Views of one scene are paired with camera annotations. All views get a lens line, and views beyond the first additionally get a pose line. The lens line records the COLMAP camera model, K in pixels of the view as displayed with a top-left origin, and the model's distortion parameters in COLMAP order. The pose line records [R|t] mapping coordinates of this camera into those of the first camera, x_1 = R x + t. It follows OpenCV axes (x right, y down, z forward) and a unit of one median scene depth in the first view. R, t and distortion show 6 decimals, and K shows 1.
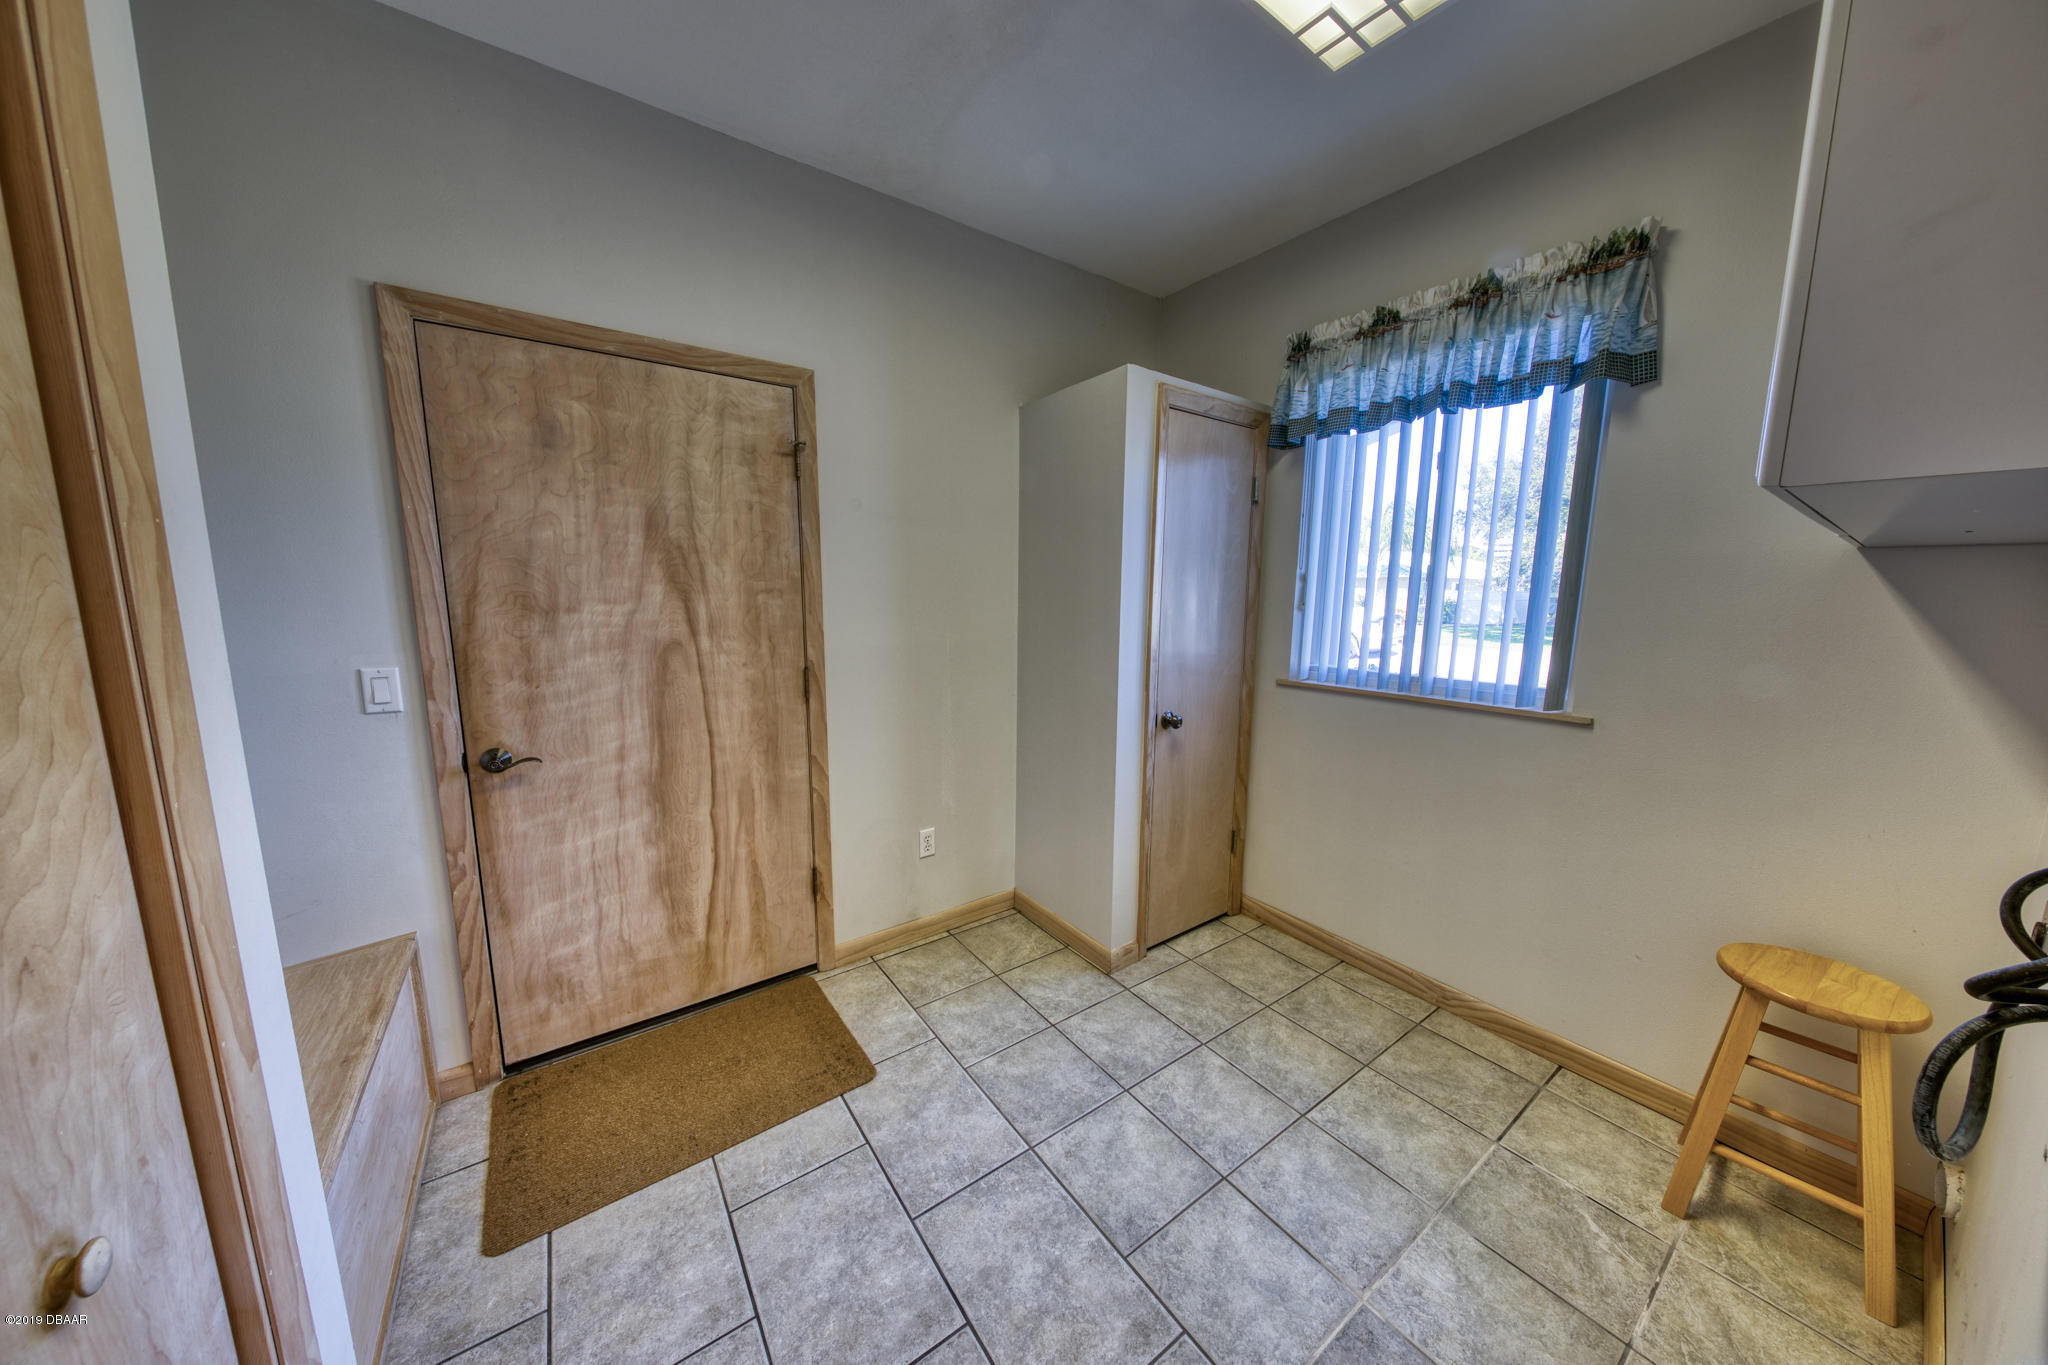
lens RADIAL K [[645.0, 0, 1017.7], [0, 645.0, 682.4], [0, 0, 1]] dist [-0.001986, -0.001765]
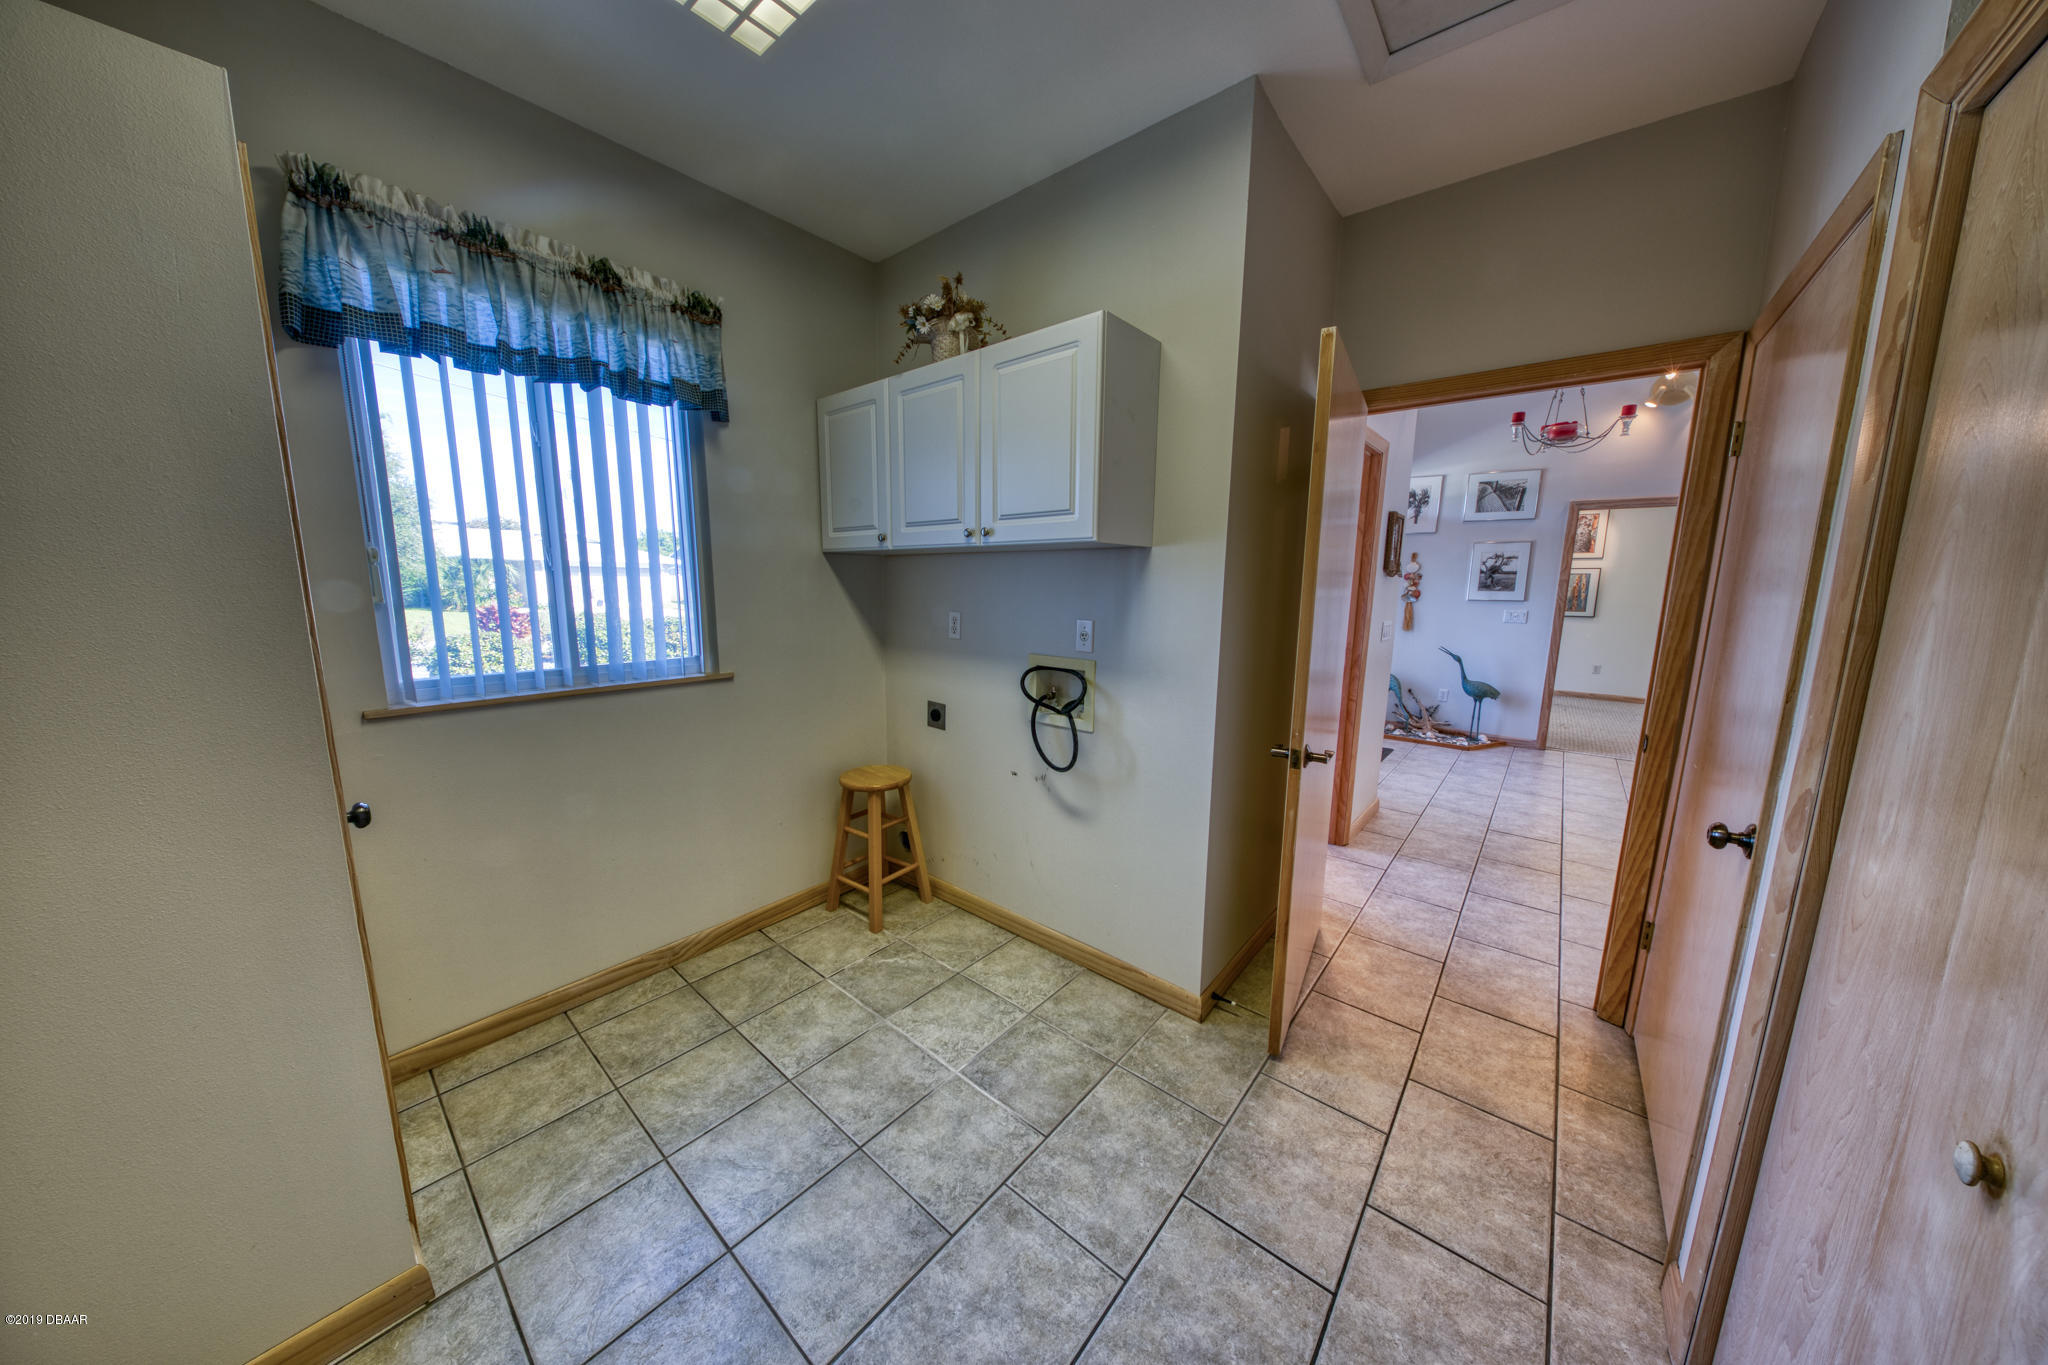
lens RADIAL K [[645.0, 0, 1017.6], [0, 645.0, 680.4], [0, 0, 1]] dist [-0.001986, -0.001765]
pose [[-0.249912, -0.158267, 0.955246, -0.544621], [0.130282, 0.972083, 0.195141, -0.113337], [-0.959464, 0.173220, -0.222316, 0.766455]]
